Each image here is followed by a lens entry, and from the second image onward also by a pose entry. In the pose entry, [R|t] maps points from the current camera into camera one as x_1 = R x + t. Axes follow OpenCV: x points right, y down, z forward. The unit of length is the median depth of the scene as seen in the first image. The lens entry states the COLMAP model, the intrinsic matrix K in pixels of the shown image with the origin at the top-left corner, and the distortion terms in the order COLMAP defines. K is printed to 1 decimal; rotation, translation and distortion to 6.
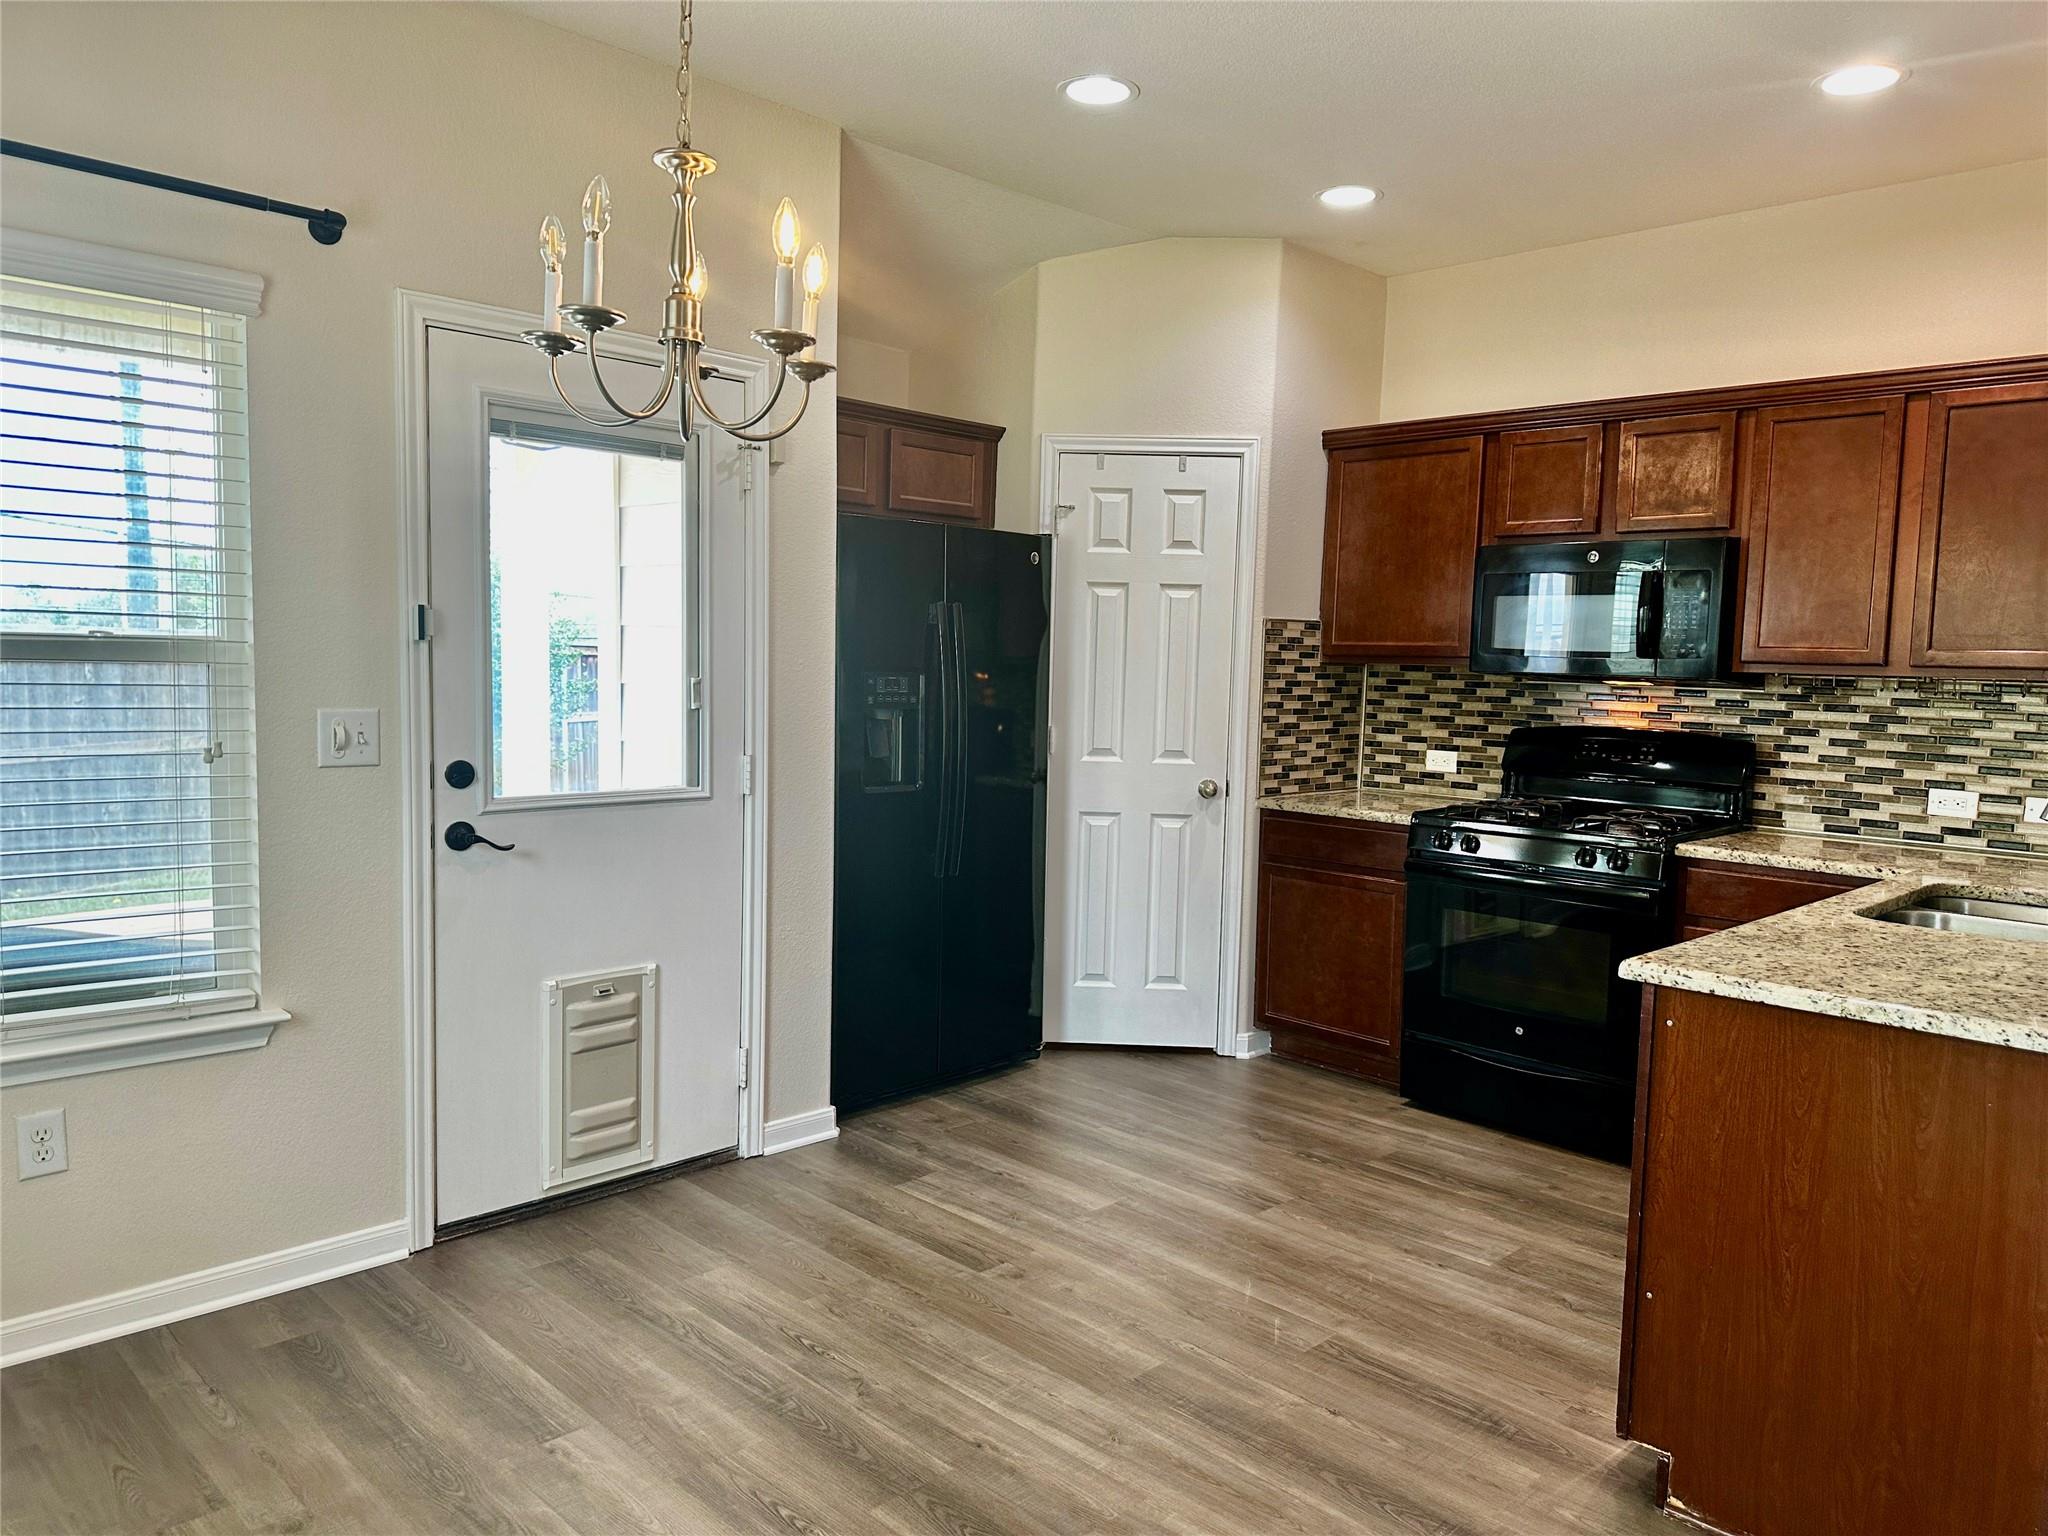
lens RADIAL K [[1430.2, 0, 1024.0], [0, 1430.2, 768.0], [0, 0, 1]] dist [0.092878, -0.129569]
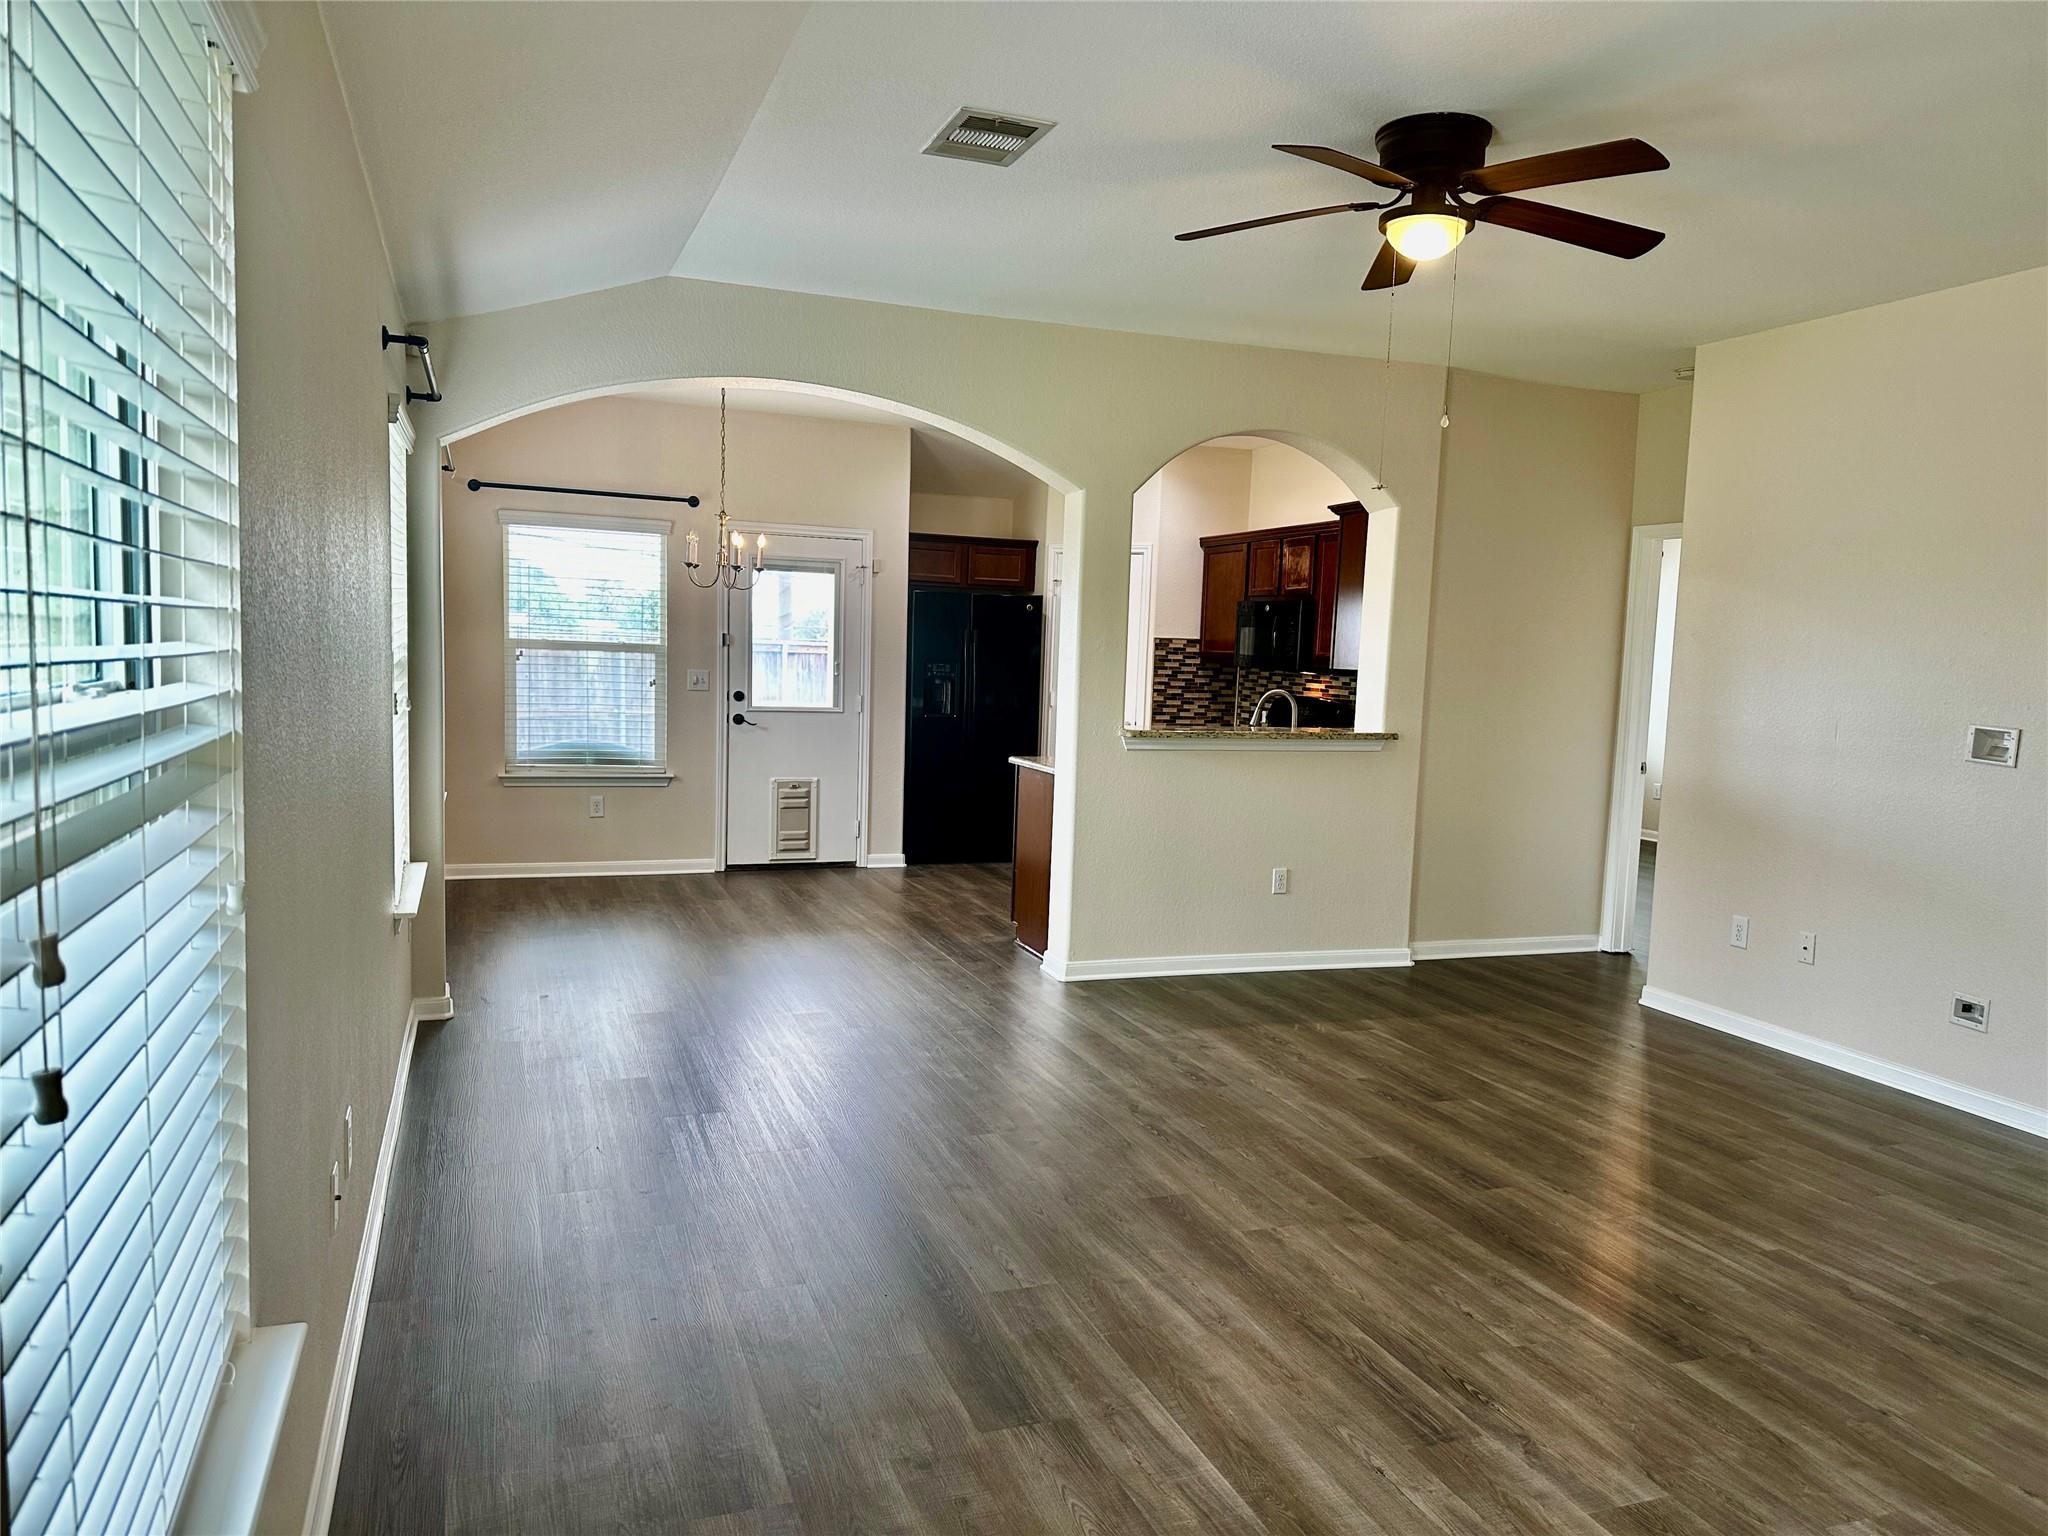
lens RADIAL K [[1430.2, 0, 1024.0], [0, 1430.2, 768.0], [0, 0, 1]] dist [0.092878, -0.129569]
pose [[0.907617, 0.041871, -0.417706, 0.953476], [-0.044249, 0.999013, 0.003994, 0.081569], [0.417461, 0.014859, 0.908573, -0.946693]]
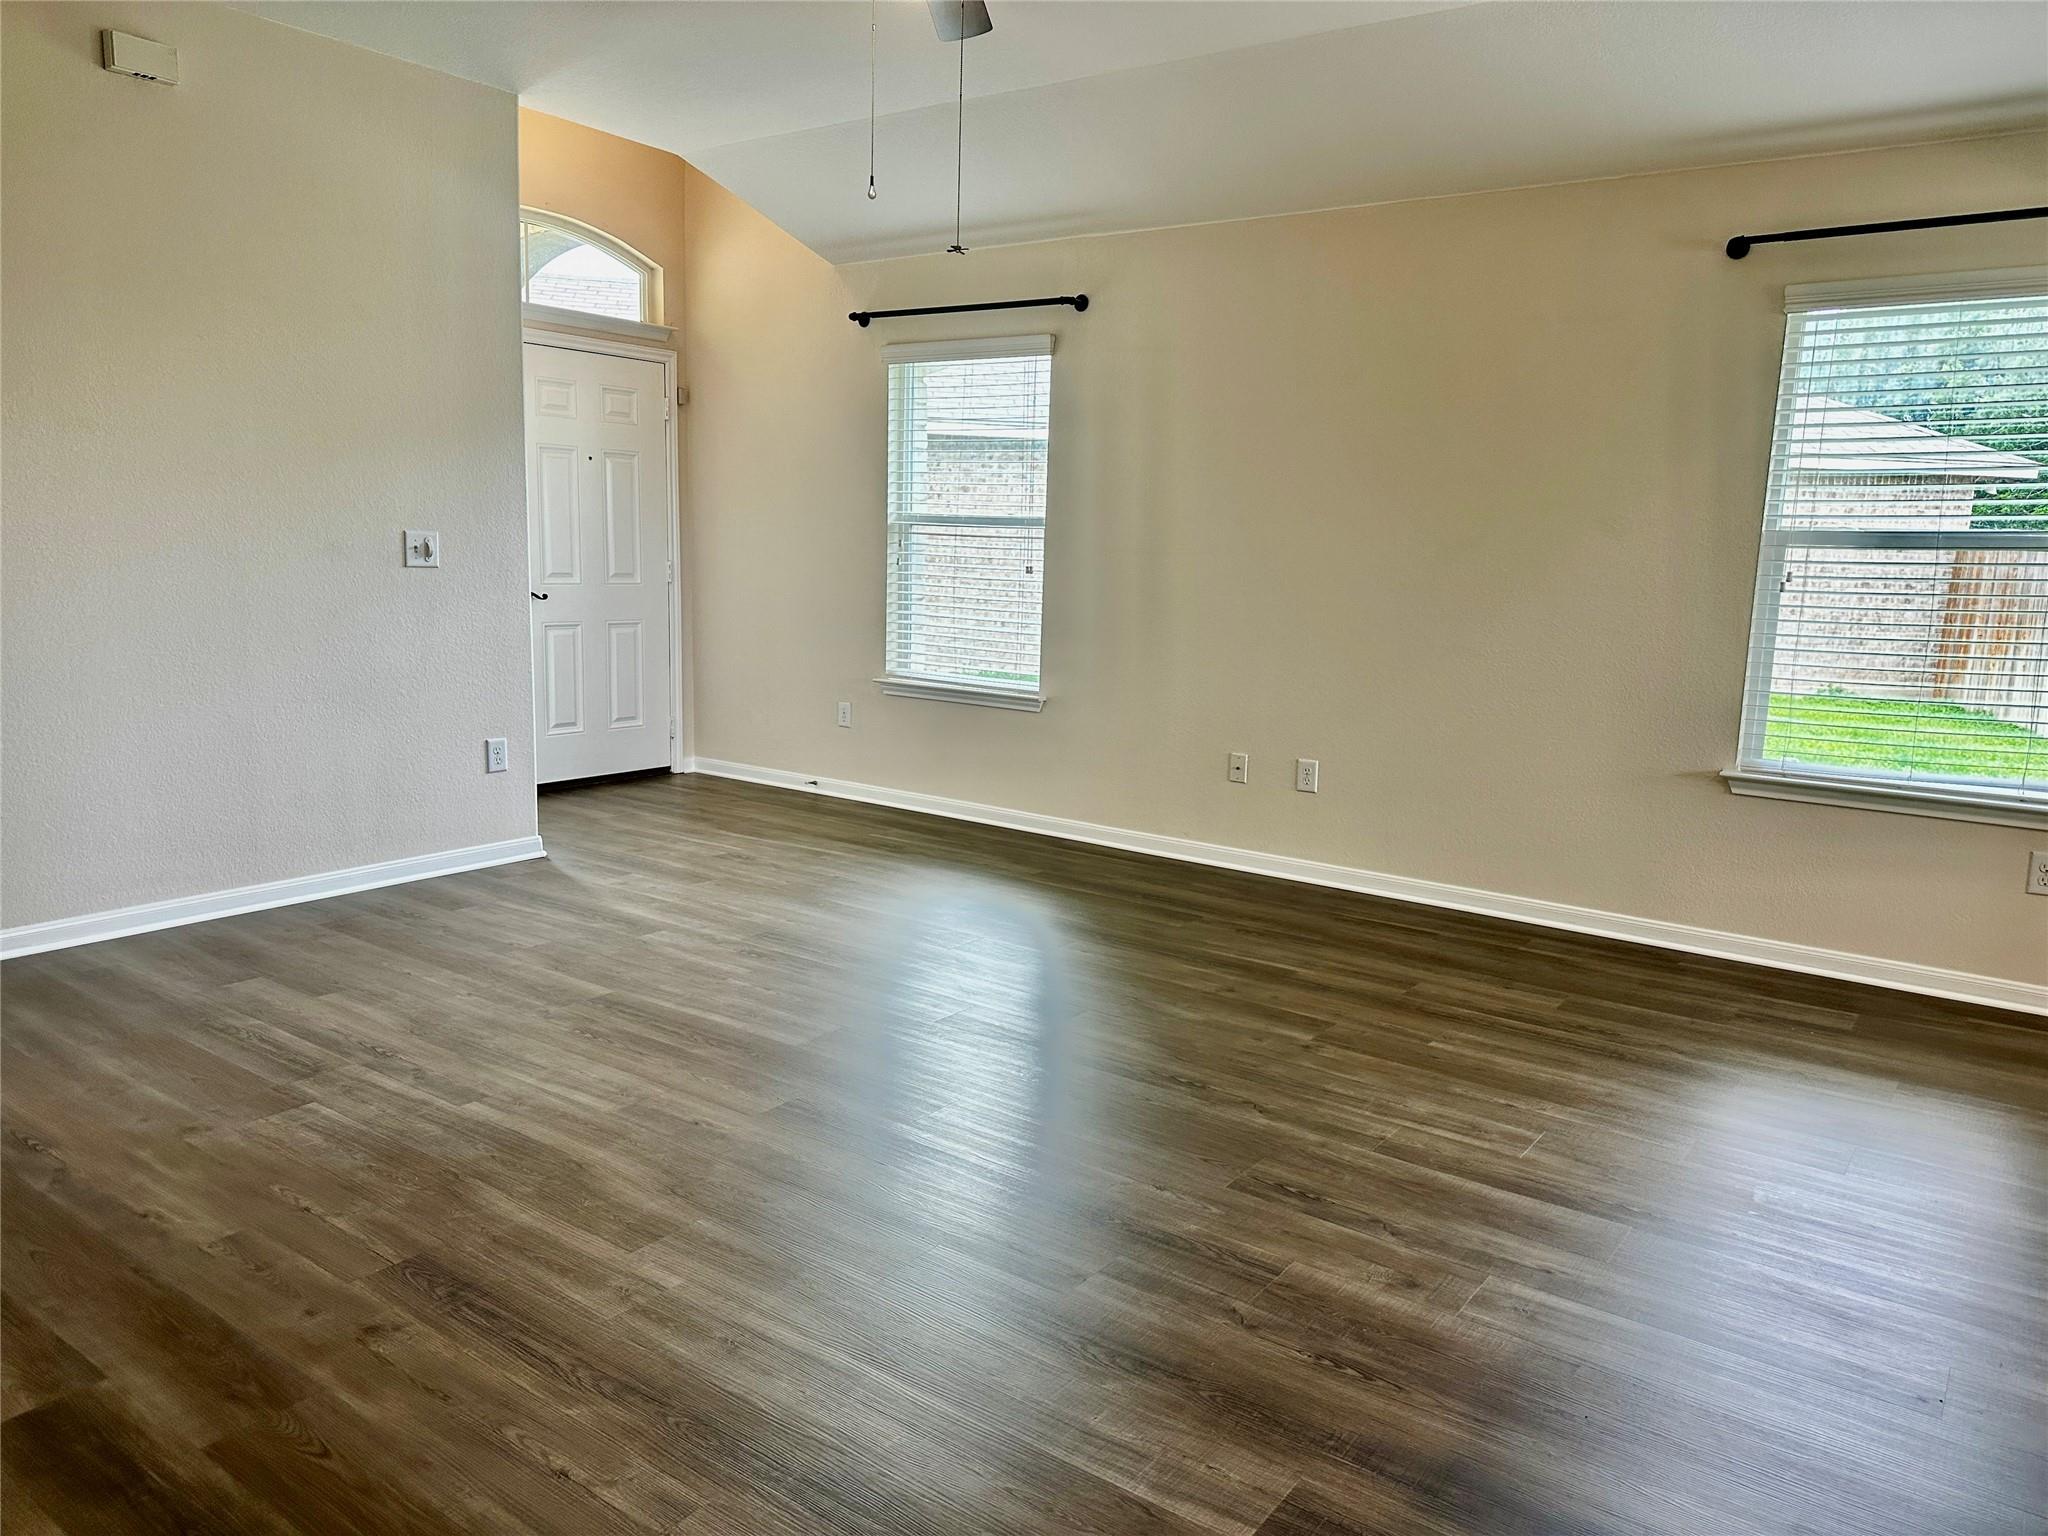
lens RADIAL K [[1426.6, 0, 1025.2], [0, 1426.6, 780.4], [0, 0, 1]] dist [0.116994, -0.149369]
pose [[-0.985992, -0.029430, -0.164179, 0.848316], [-0.069817, 0.966752, 0.245999, -0.024302], [0.151480, 0.254016, -0.955264, 0.792877]]
